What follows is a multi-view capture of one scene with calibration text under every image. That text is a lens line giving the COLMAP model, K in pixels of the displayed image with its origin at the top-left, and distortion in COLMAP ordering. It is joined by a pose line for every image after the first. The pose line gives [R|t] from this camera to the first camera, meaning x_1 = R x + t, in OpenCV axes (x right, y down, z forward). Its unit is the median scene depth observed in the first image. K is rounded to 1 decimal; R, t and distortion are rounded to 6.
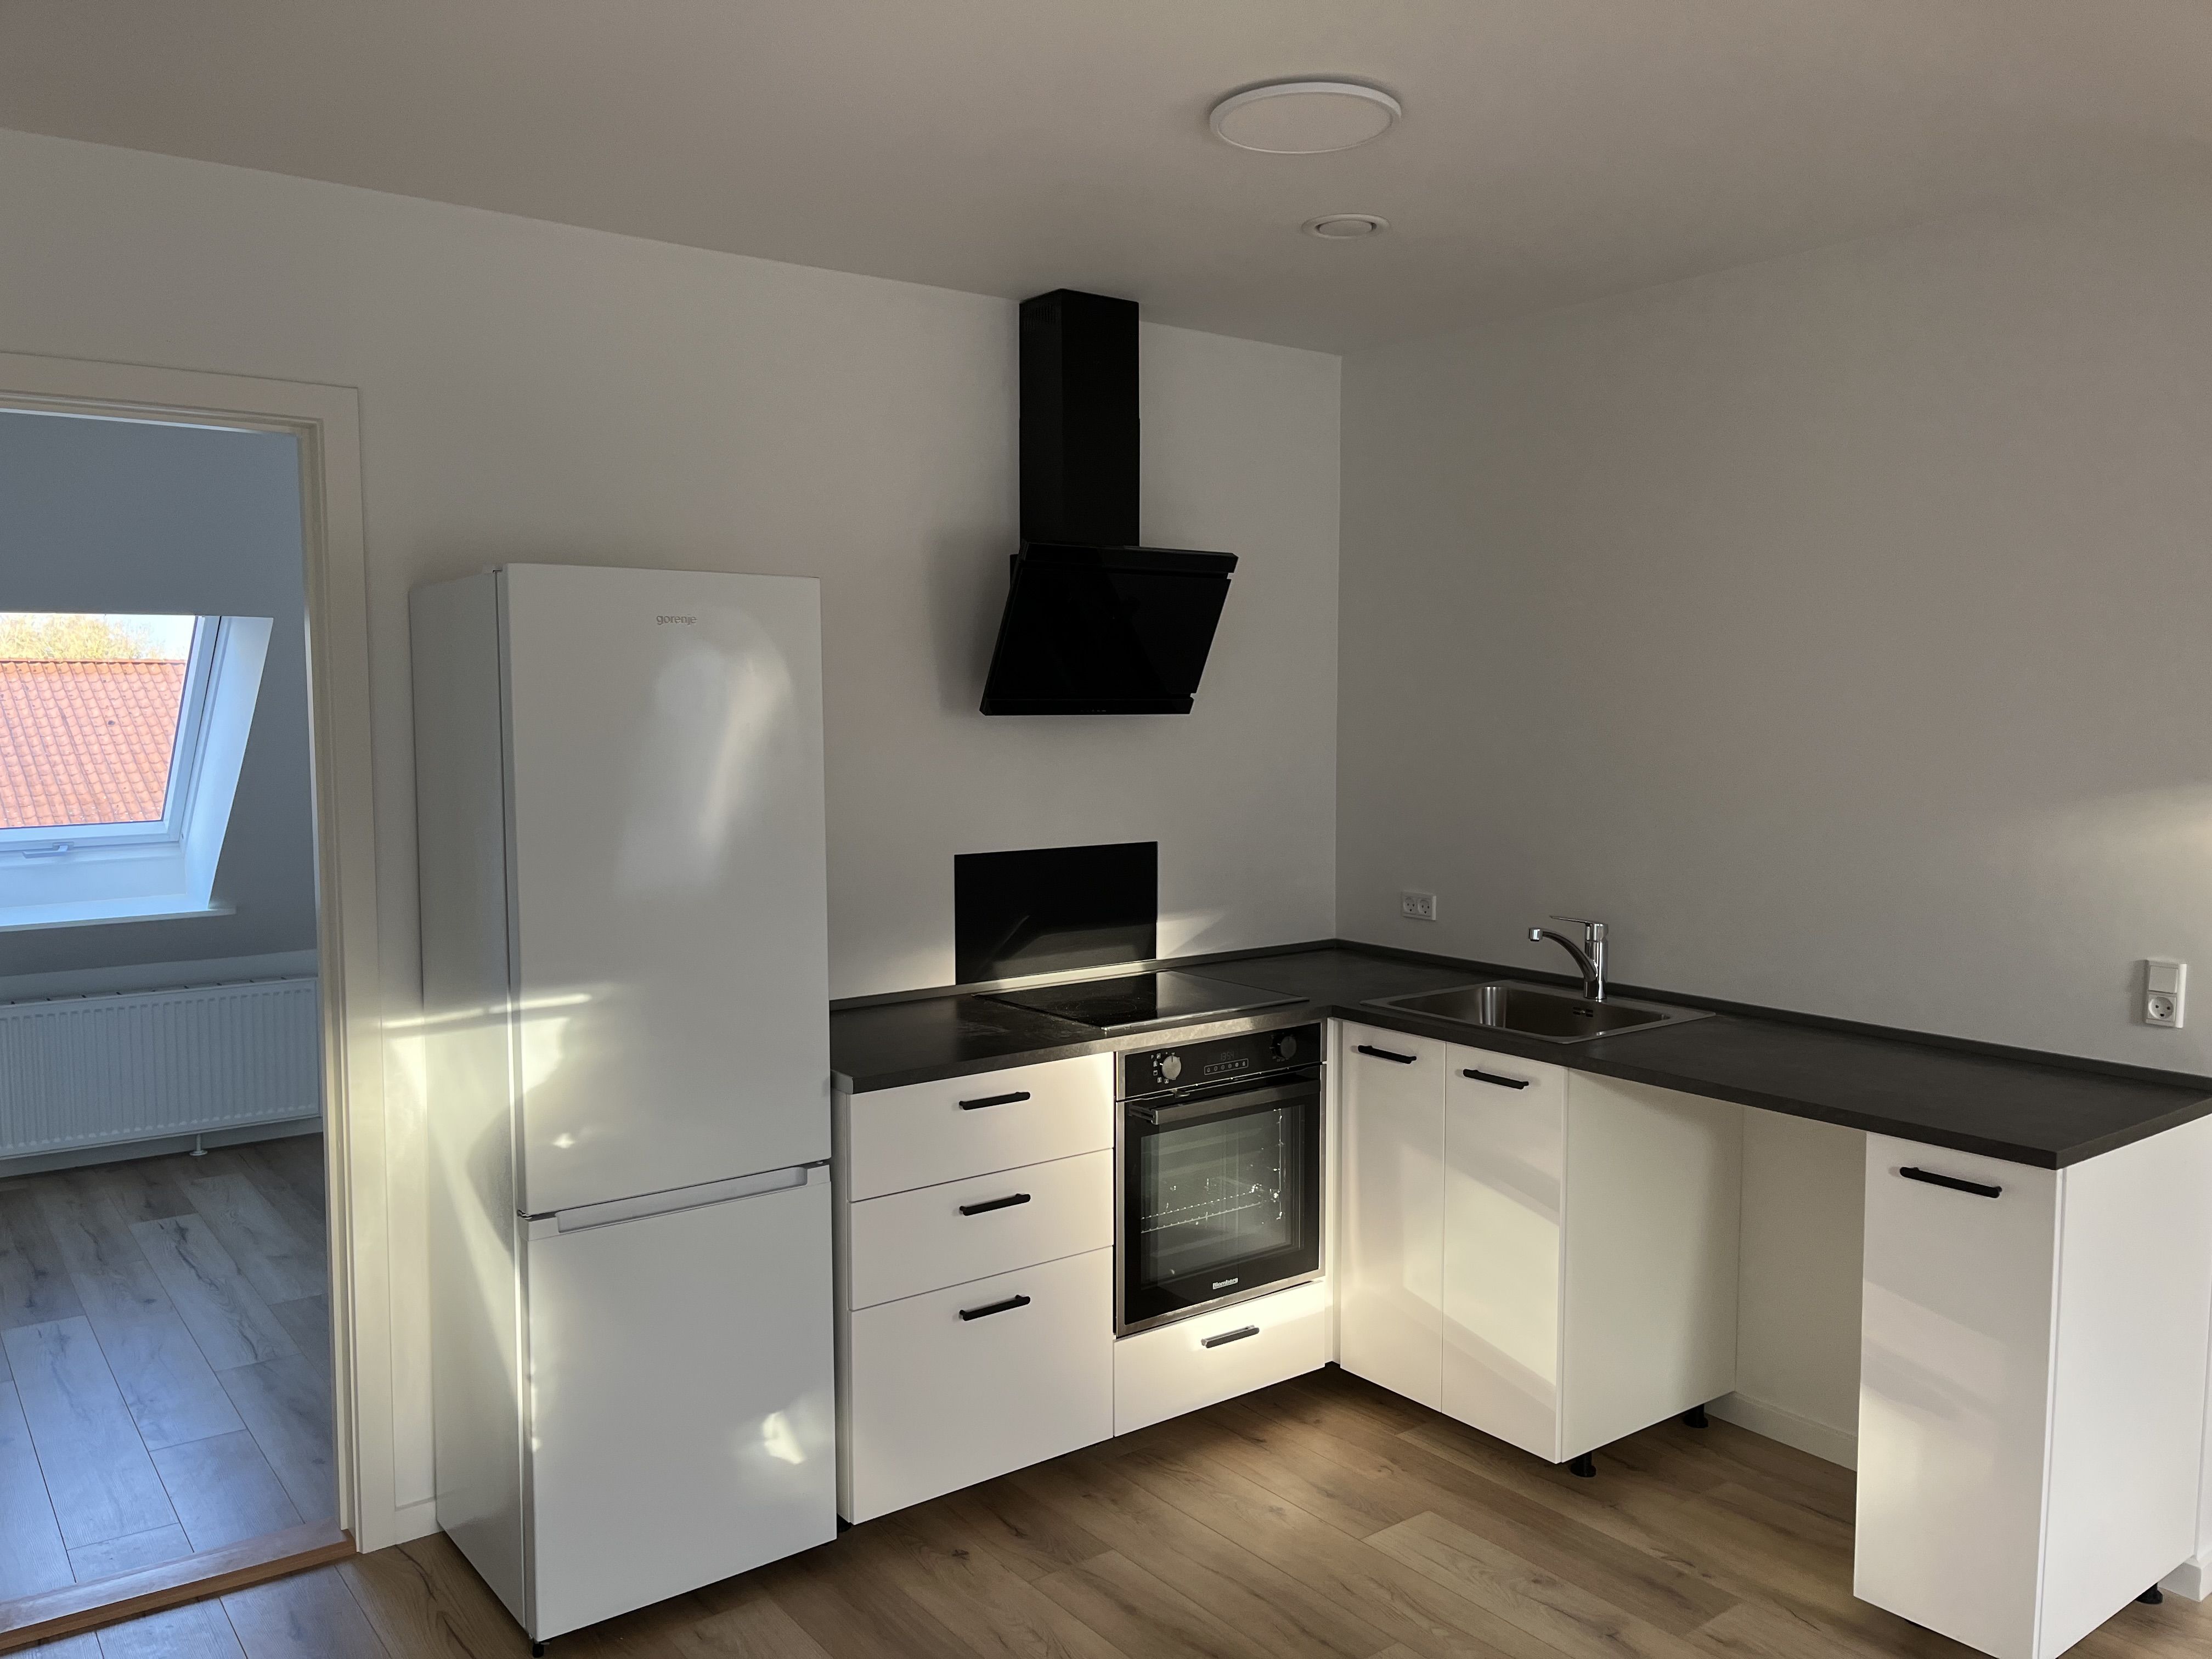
lens RADIAL K [[1678.1, 0, 1106.0], [0, 1678.1, 829.5], [0, 0, 1]] dist [0.087343, -0.125611]
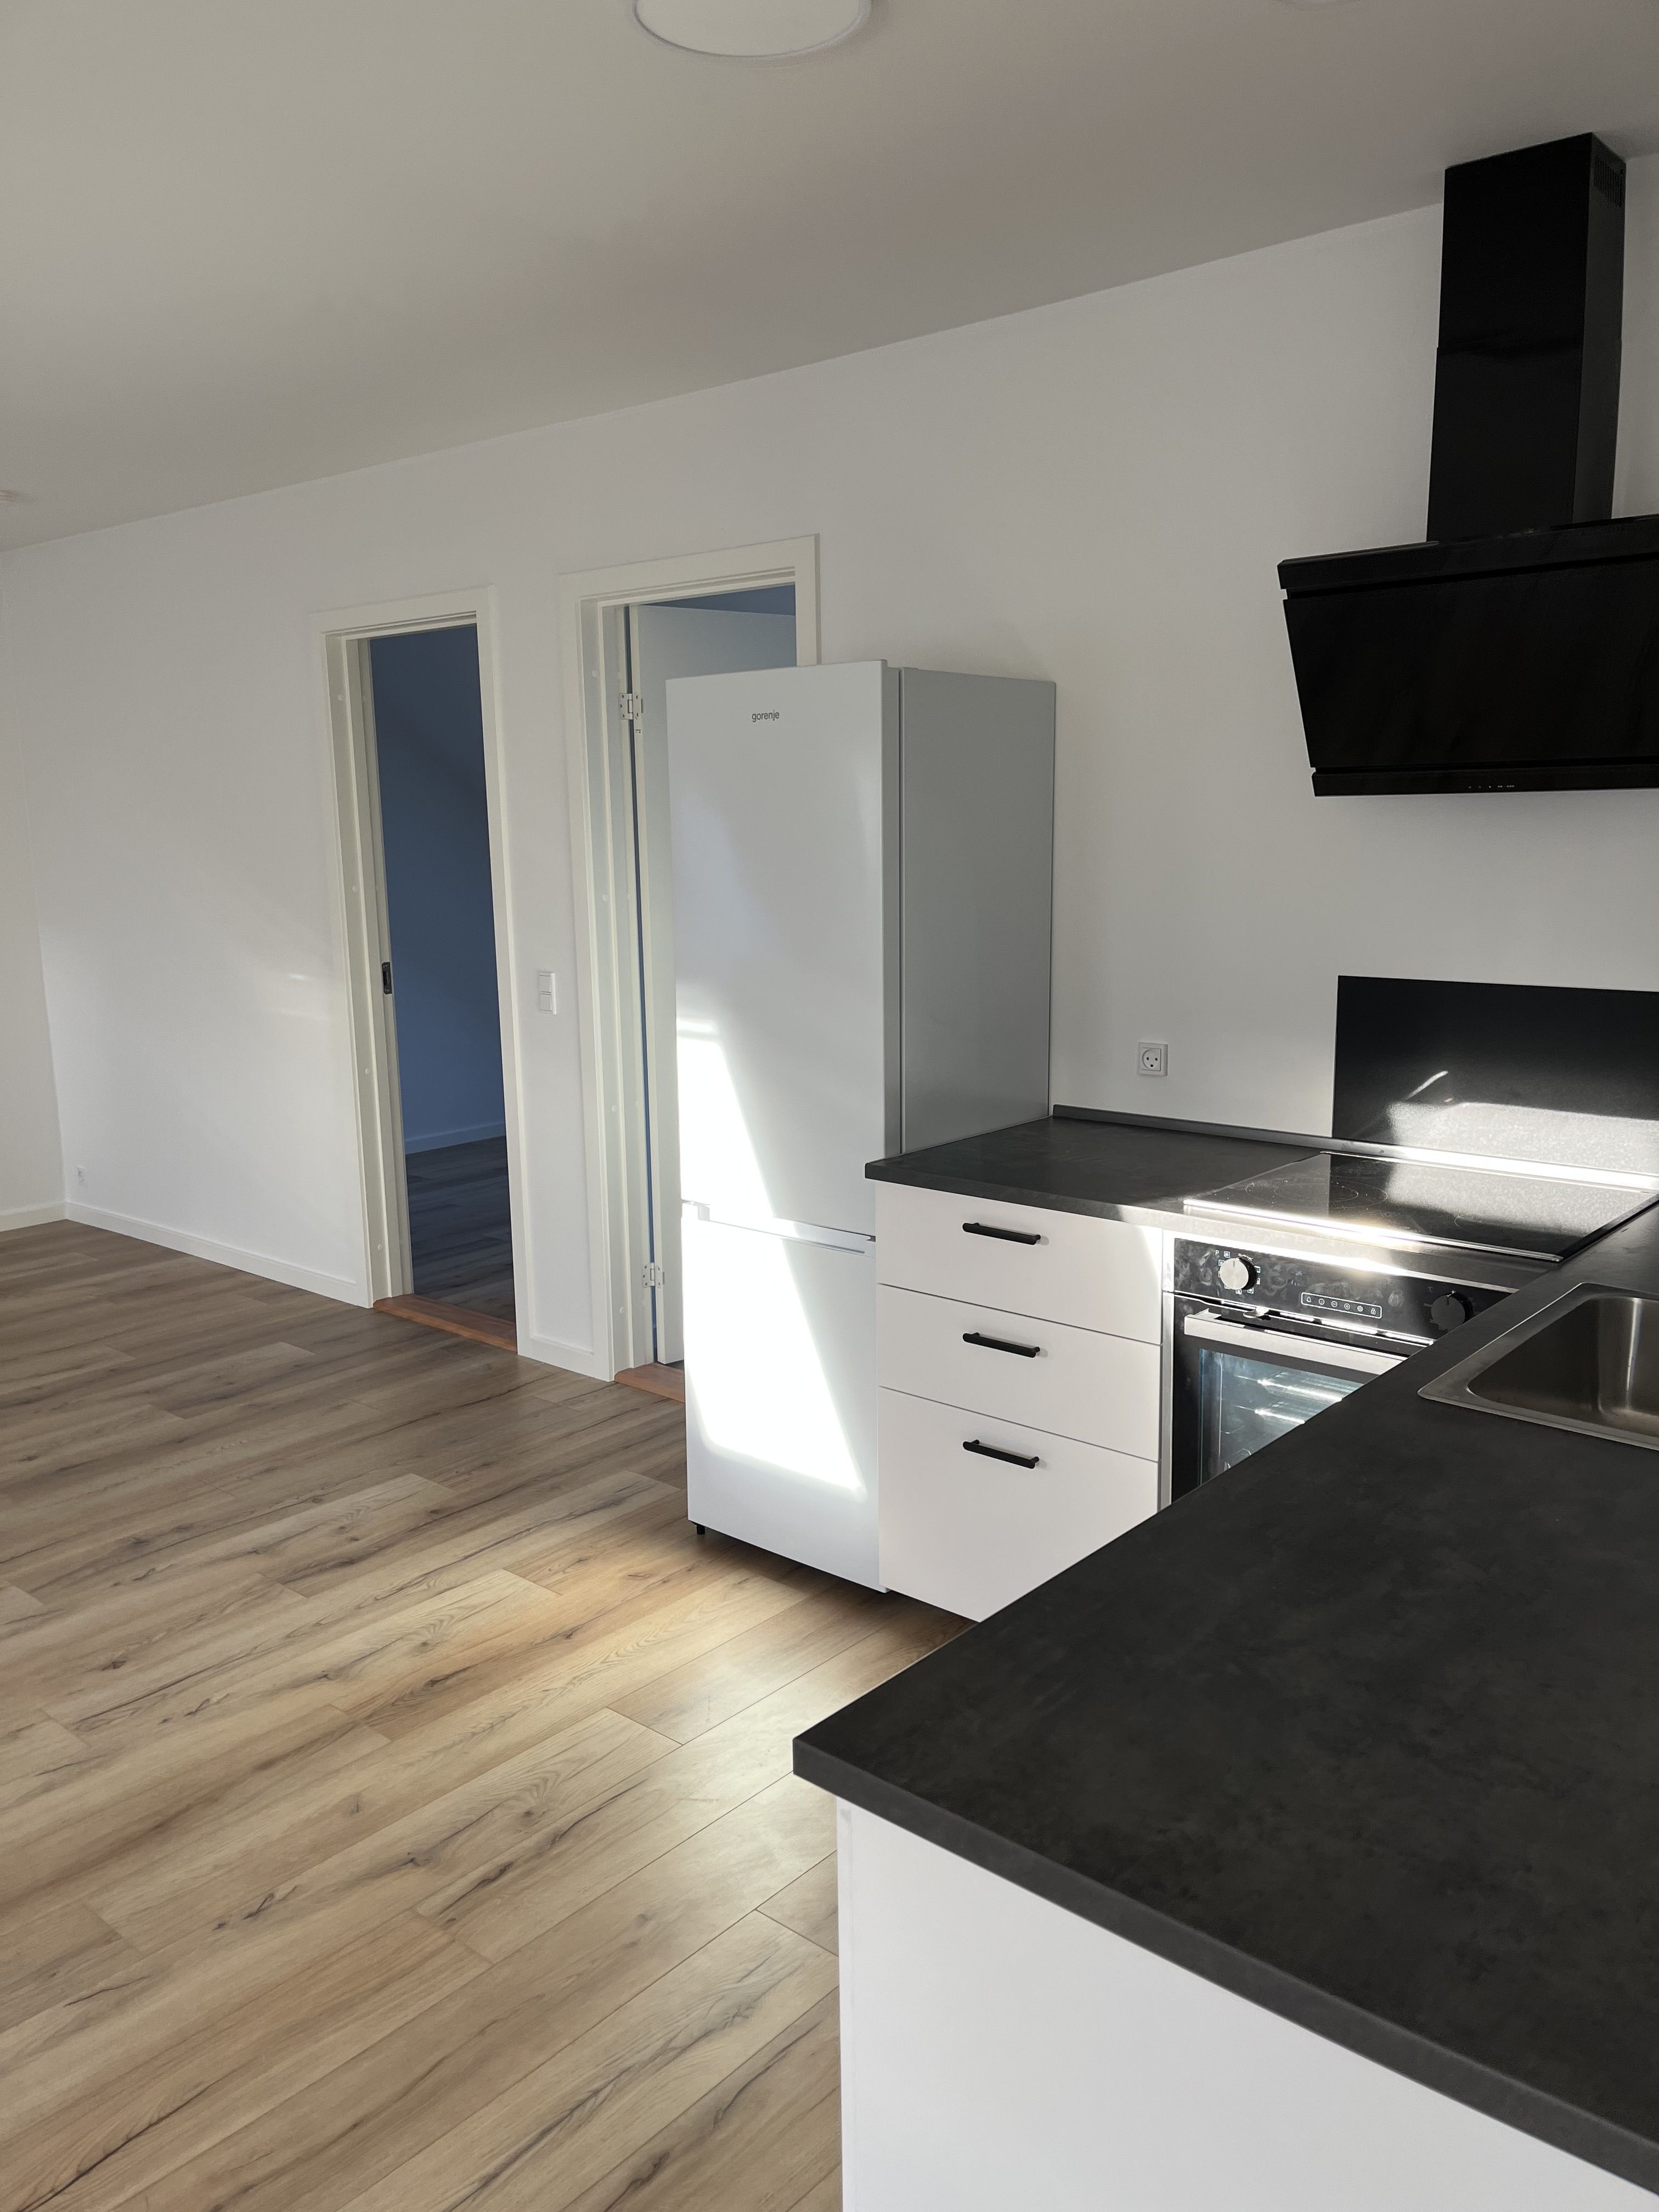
lens RADIAL K [[1684.2, 0, 829.5], [0, 1684.2, 1106.0], [0, 0, 1]] dist [0.085353, -0.081841]
pose [[0.197674, 0.170185, -0.965382, 0.620821], [-0.055415, 0.985180, 0.162328, -0.039532], [0.978700, 0.021409, 0.204175, 0.572027]]
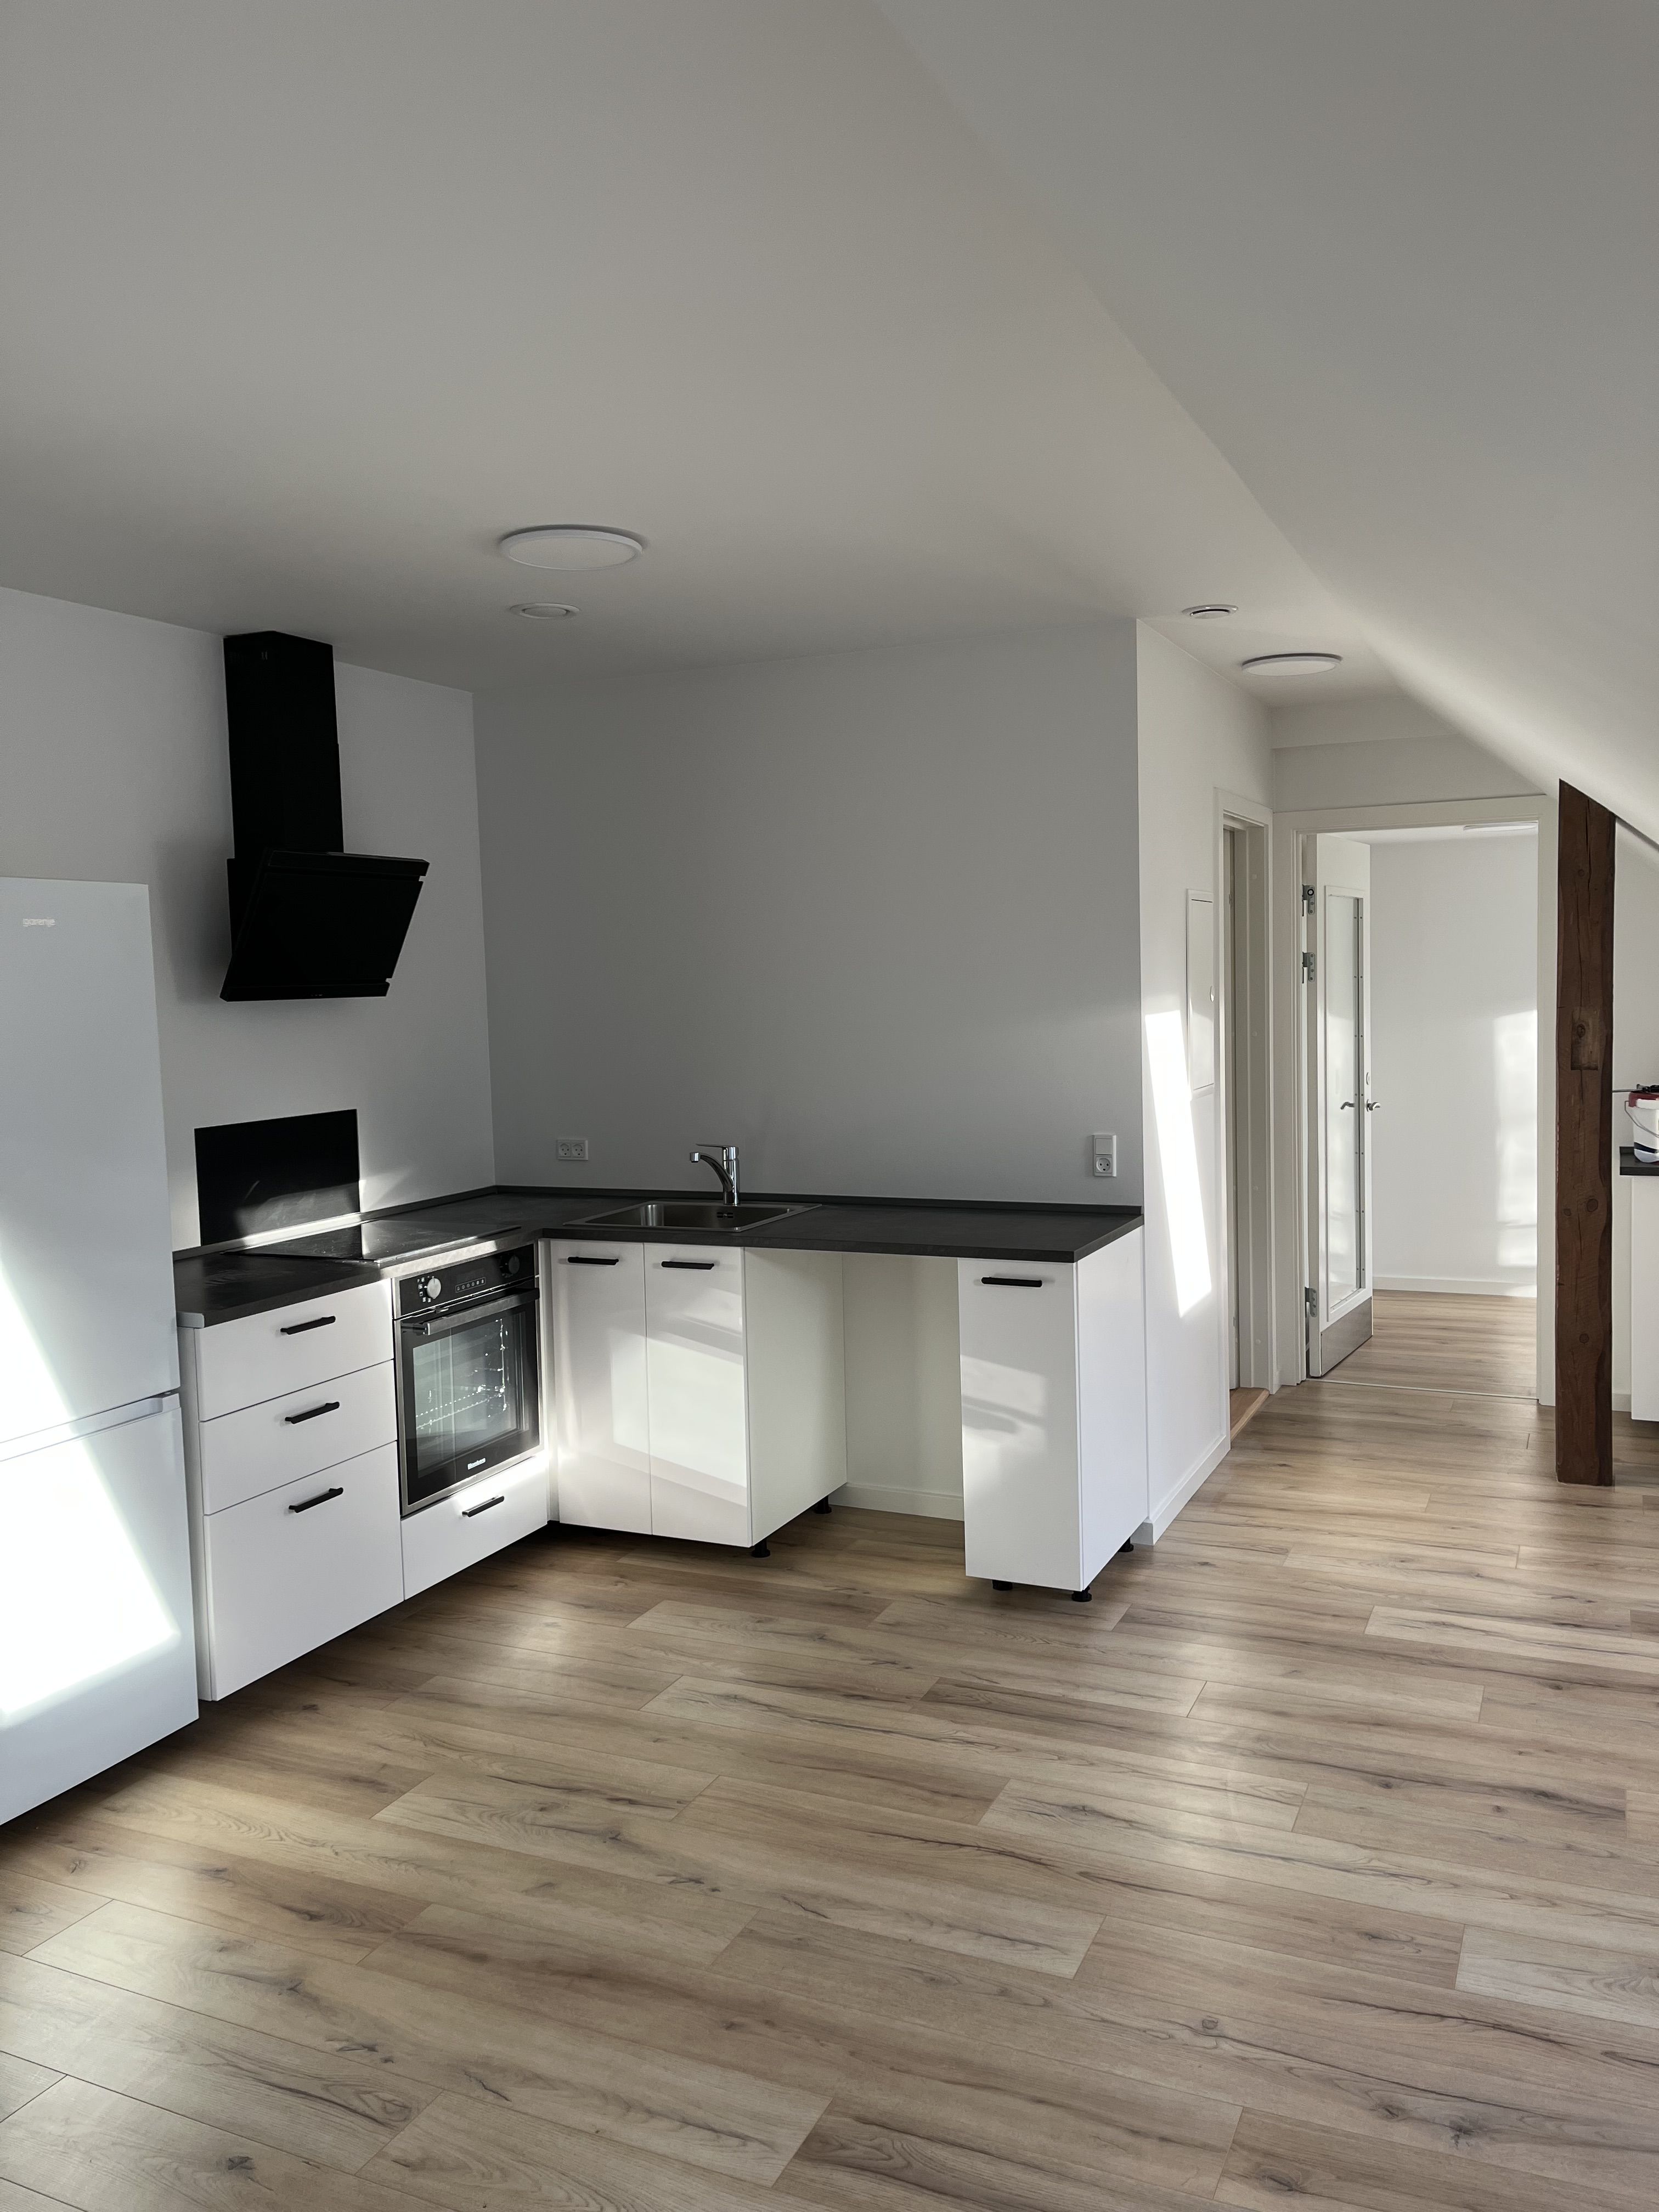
lens RADIAL K [[1678.1, 0, 829.5], [0, 1678.1, 1106.0], [0, 0, 1]] dist [0.087343, -0.125611]
pose [[0.885754, -0.060395, 0.460210, -0.221891], [0.064319, 0.997904, 0.007166, 0.018129], [-0.459678, 0.023253, 0.887781, -0.178352]]
